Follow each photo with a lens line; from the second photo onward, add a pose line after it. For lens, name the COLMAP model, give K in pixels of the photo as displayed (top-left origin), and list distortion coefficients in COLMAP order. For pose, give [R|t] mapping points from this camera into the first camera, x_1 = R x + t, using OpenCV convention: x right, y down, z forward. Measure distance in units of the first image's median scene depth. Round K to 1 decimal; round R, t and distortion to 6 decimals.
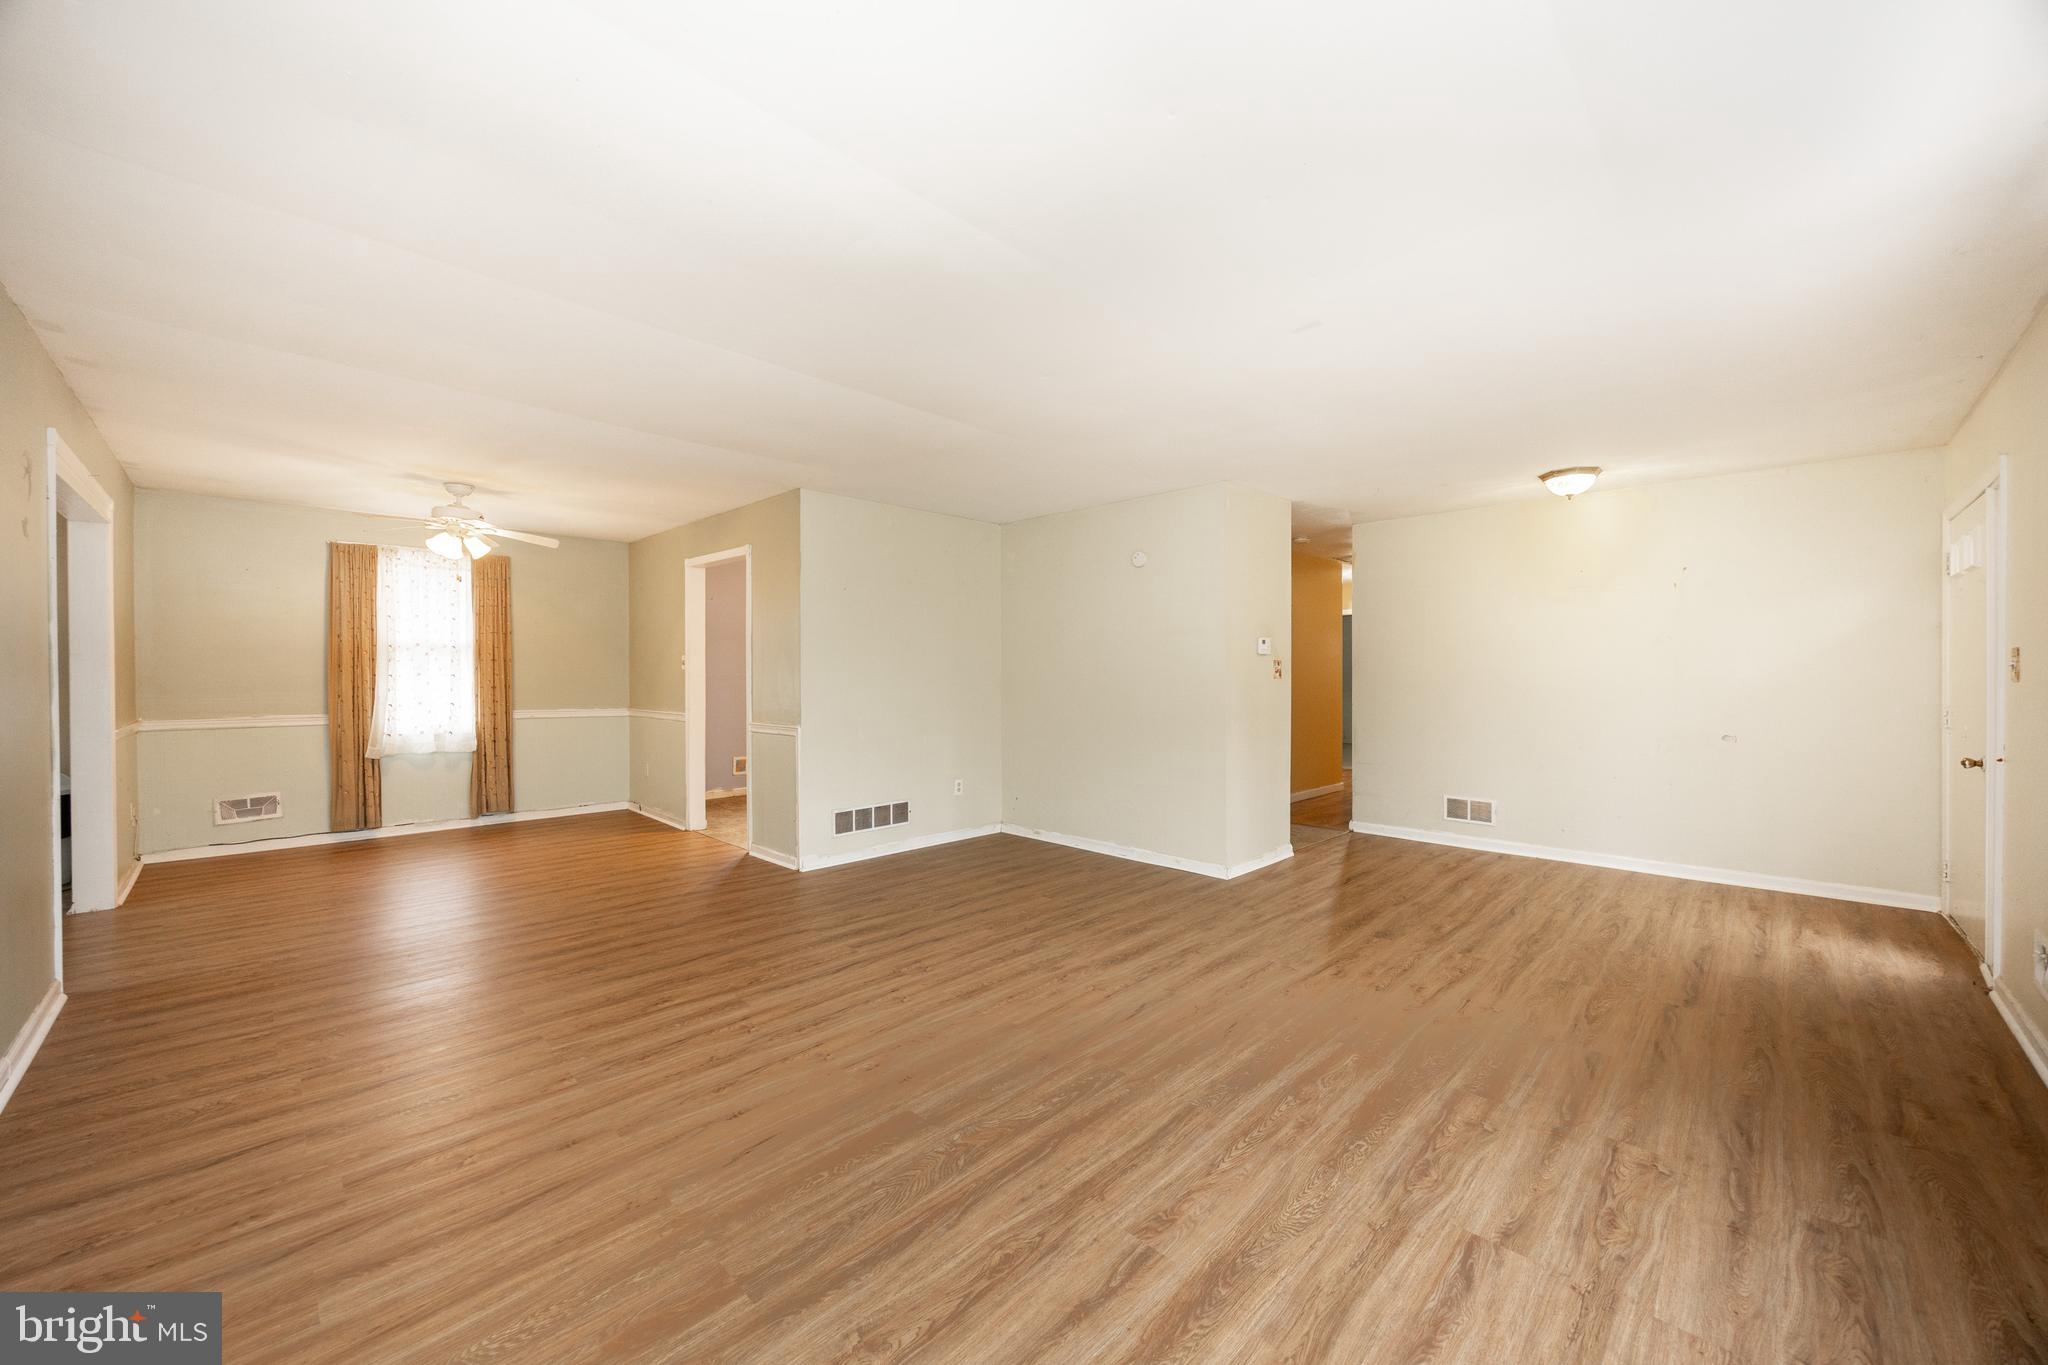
lens RADIAL K [[775.0, 0, 1022.2], [0, 775.0, 678.6], [0, 0, 1]] dist [-0.003206, -0.000046]
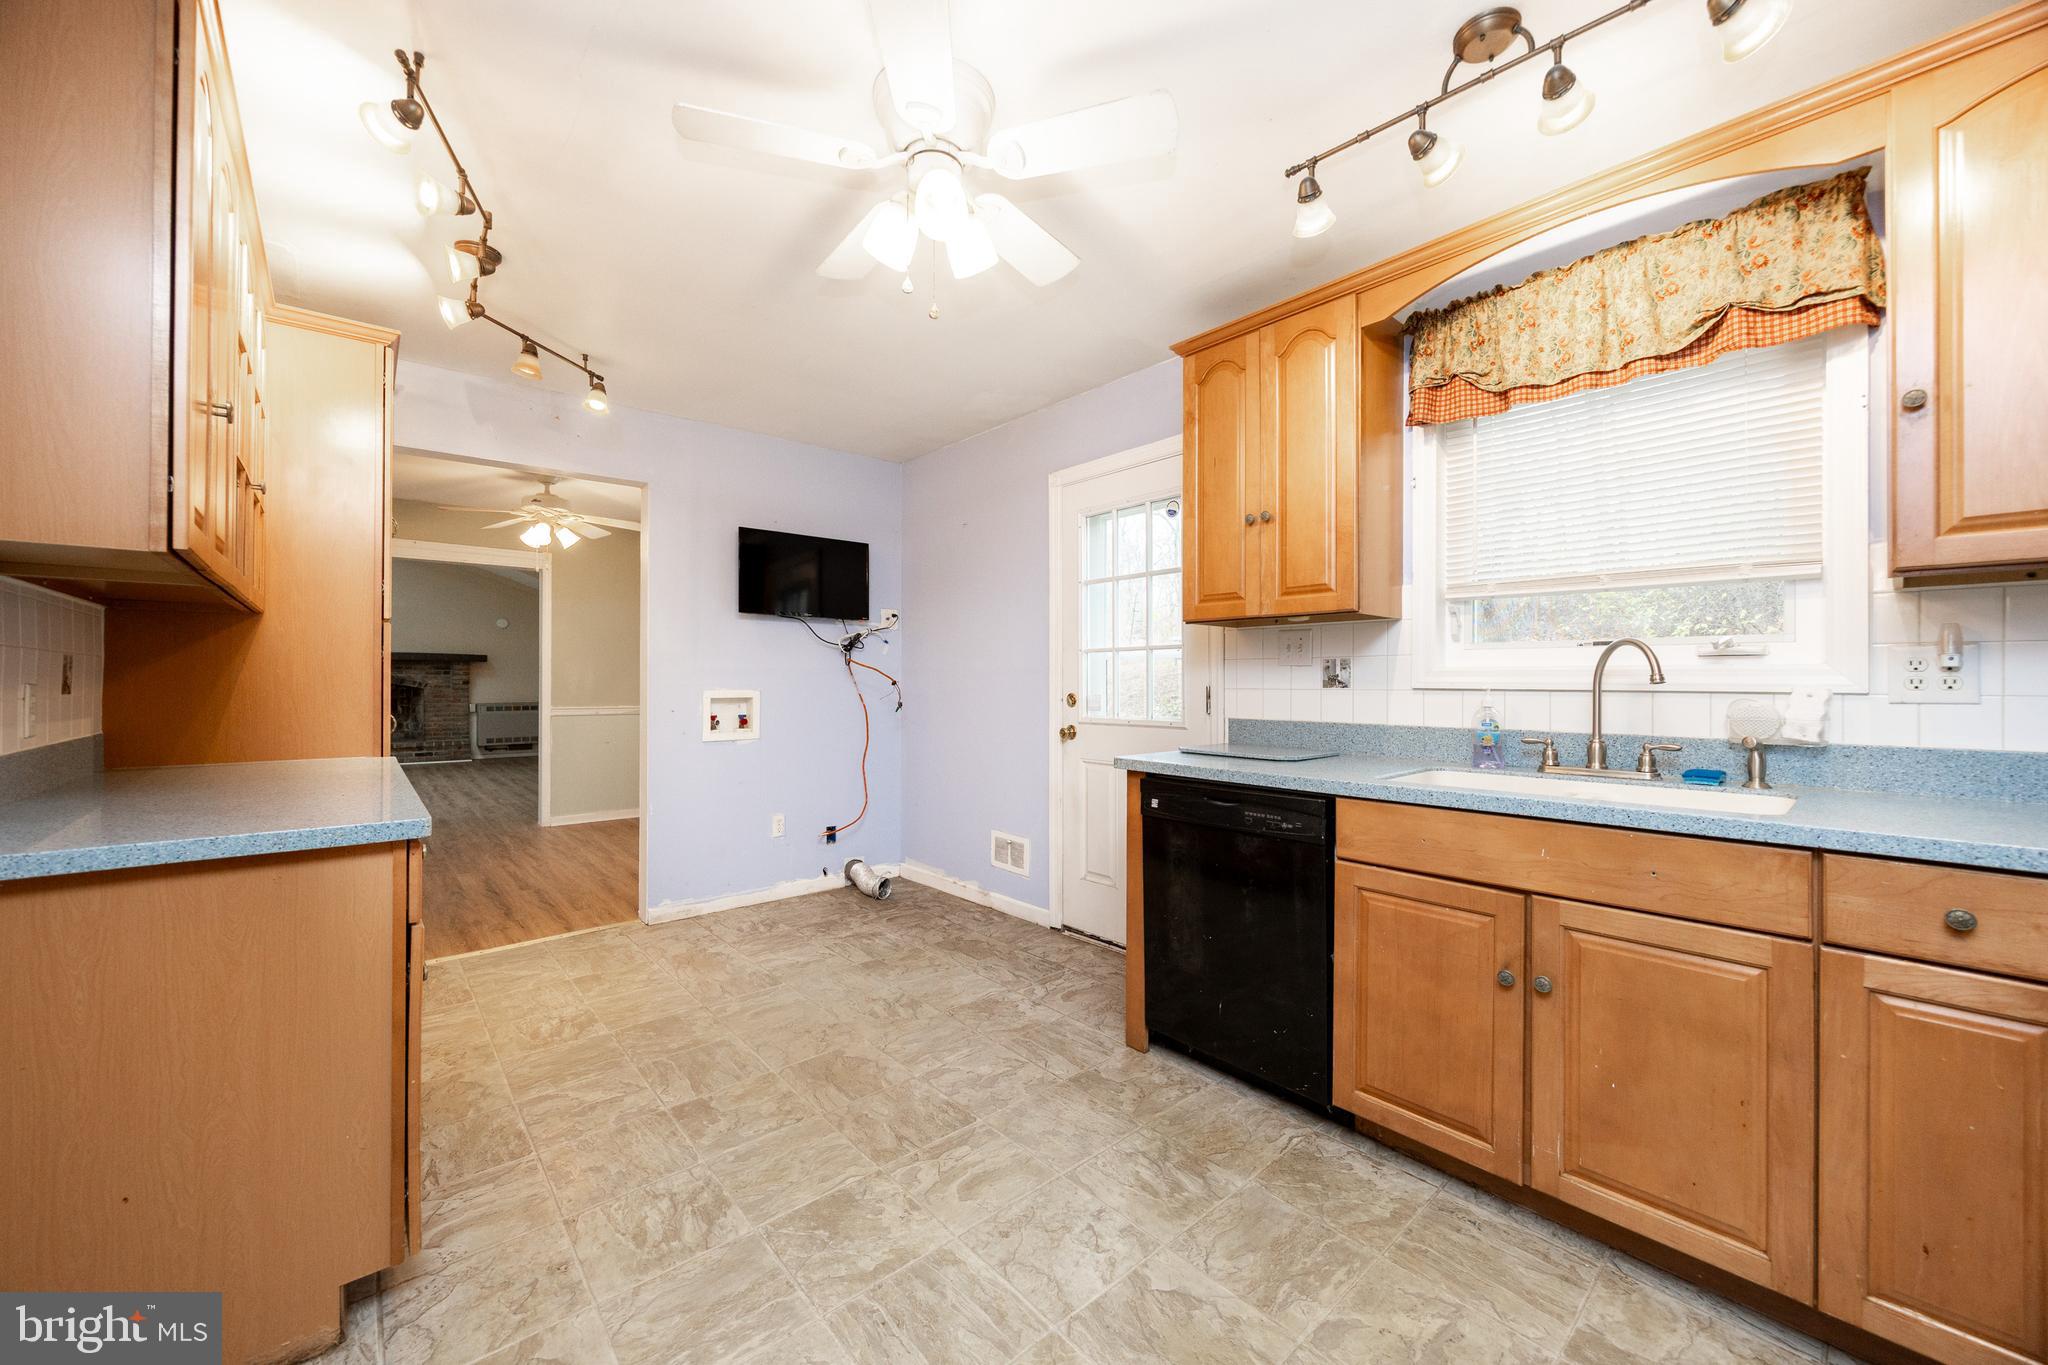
lens RADIAL K [[775.0, 0, 1022.2], [0, 775.0, 678.6], [0, 0, 1]] dist [-0.003206, -0.000046]
pose [[-0.076265, -0.006955, -0.997063, 0.307360], [-0.007306, 0.999953, -0.006416, 0.016518], [0.997061, 0.006796, -0.076313, 2.643598]]
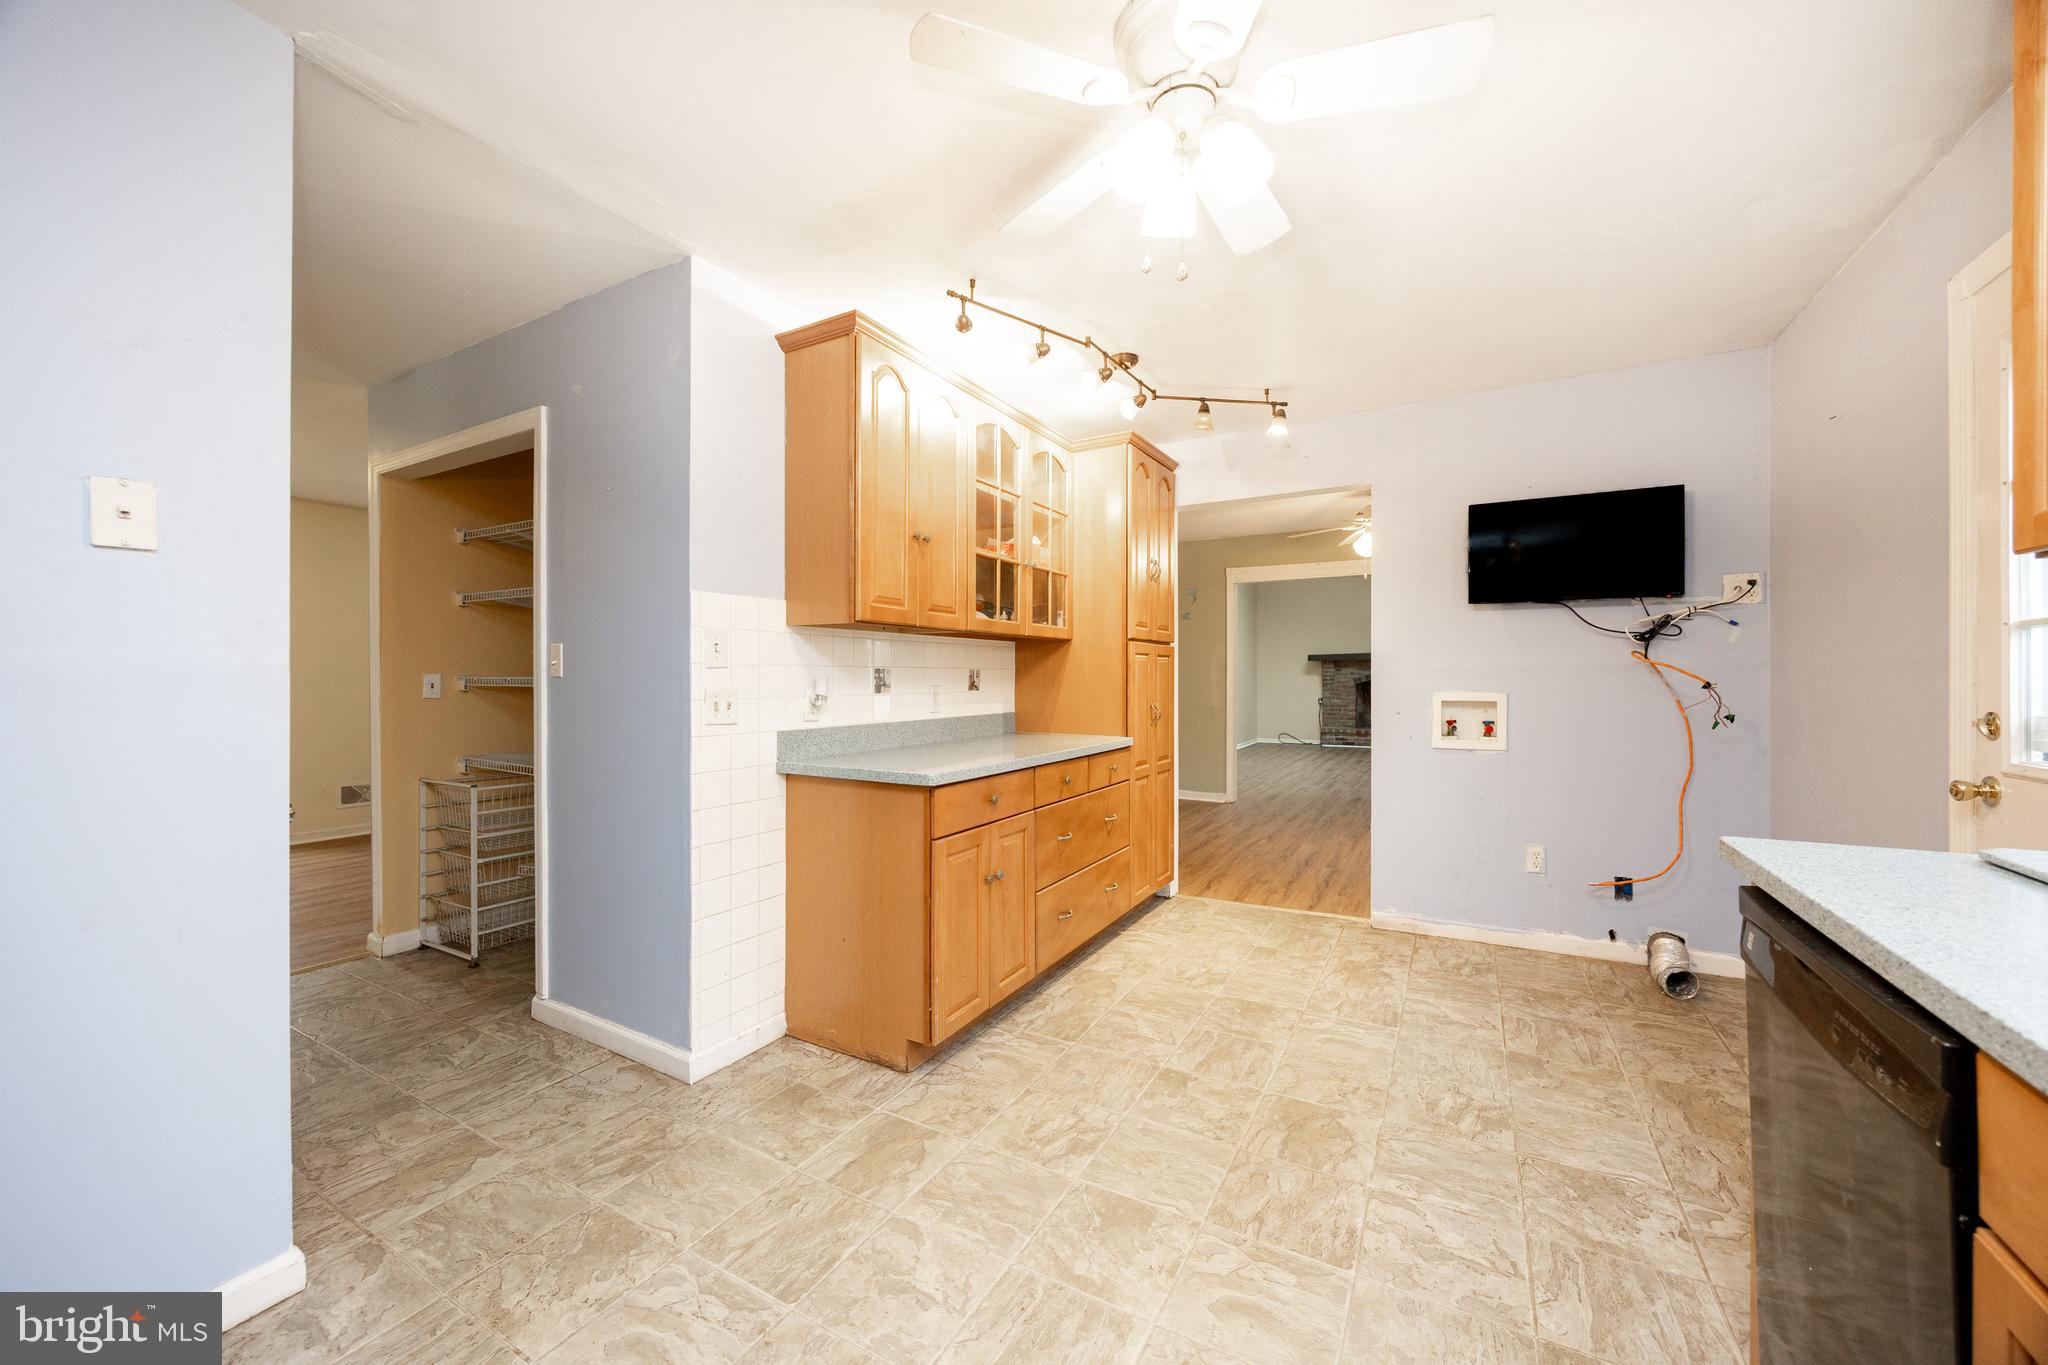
lens RADIAL K [[771.7, 0, 1024.6], [0, 771.7, 679.1], [0, 0, 1]] dist [-0.001734, 0.000044]
pose [[-0.965891, 0.001495, -0.258944, -0.014964], [-0.000916, 0.999957, 0.009190, 0.002112], [0.258947, 0.009114, -0.965849, 2.977875]]
